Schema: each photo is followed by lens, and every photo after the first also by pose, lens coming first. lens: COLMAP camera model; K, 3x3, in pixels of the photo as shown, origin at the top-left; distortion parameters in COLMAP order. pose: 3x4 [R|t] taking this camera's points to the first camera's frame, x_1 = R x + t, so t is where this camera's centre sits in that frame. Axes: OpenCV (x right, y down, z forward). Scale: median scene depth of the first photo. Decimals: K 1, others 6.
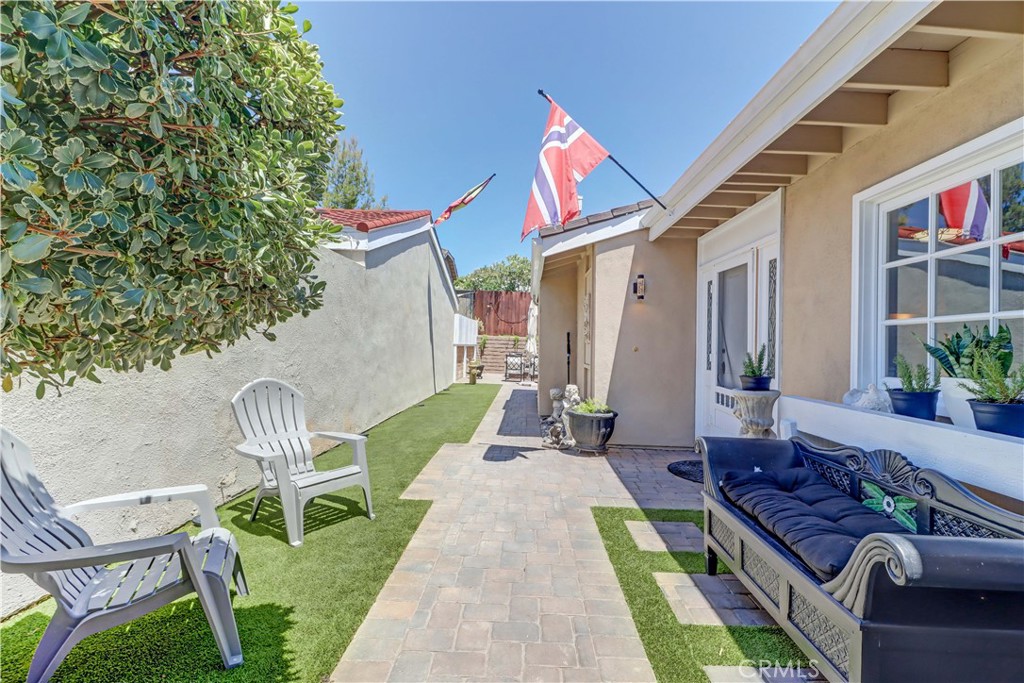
lens RADIAL K [[478.1, 0, 508.4], [0, 478.1, 321.1], [0, 0, 1]] dist [0.001155, -0.000286]
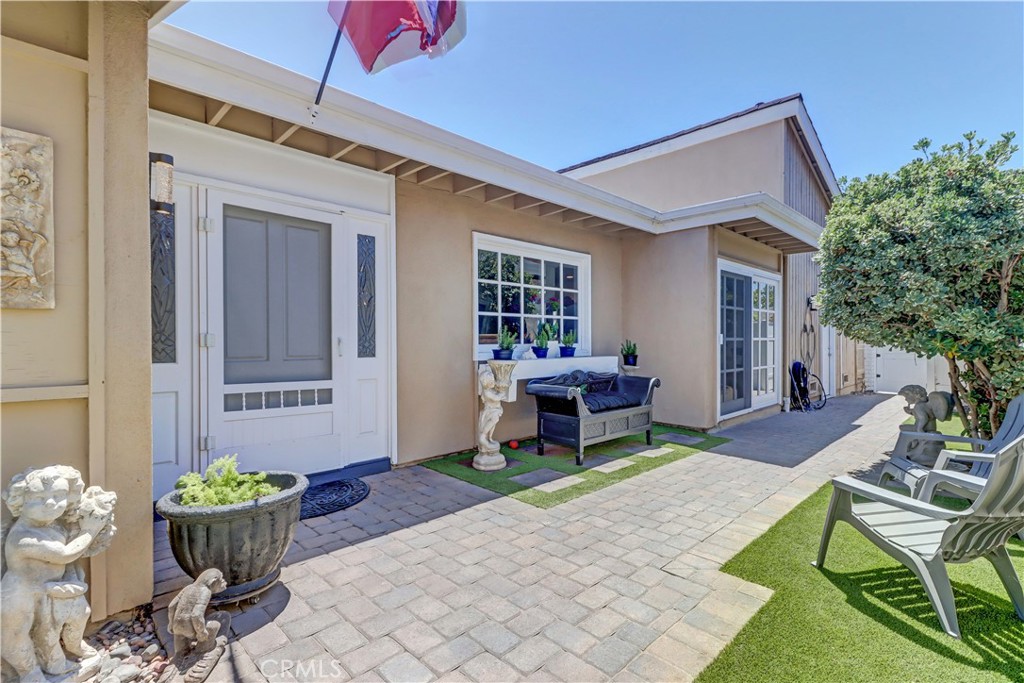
lens RADIAL K [[475.4, 0, 533.4], [0, 475.4, 341.5], [0, 0, 1]] dist [0.003362, -0.000104]
pose [[-0.744333, -0.044706, 0.666311, -0.430562], [-0.064692, 0.997891, -0.005315, 0.084252], [-0.664668, -0.047061, -0.745655, 1.841762]]
